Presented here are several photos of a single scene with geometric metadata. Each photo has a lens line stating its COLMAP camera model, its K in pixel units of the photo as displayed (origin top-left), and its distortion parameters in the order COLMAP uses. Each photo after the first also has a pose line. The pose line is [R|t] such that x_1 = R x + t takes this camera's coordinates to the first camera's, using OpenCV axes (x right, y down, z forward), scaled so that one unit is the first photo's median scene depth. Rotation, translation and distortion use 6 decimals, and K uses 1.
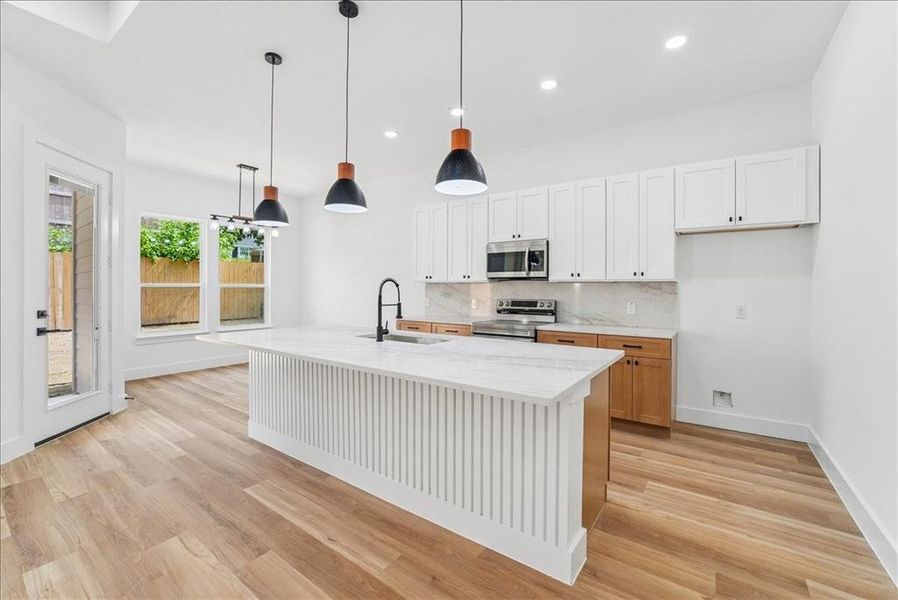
lens RADIAL K [[373.9, 0, 453.6], [0, 373.9, 291.7], [0, 0, 1]] dist [-0.034051, 0.010271]
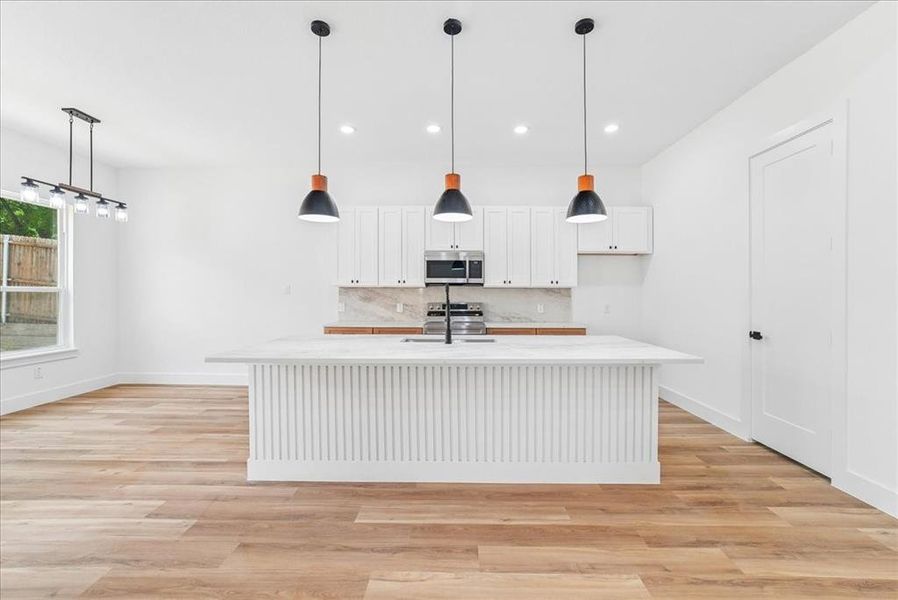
lens RADIAL K [[373.4, 0, 450.6], [0, 373.4, 298.3], [0, 0, 1]] dist [-0.031959, 0.013656]
pose [[0.827349, -0.009237, 0.561612, -0.497606], [0.005279, 0.999948, 0.008670, -0.002838], [-0.561663, -0.004208, 0.827355, 0.079124]]
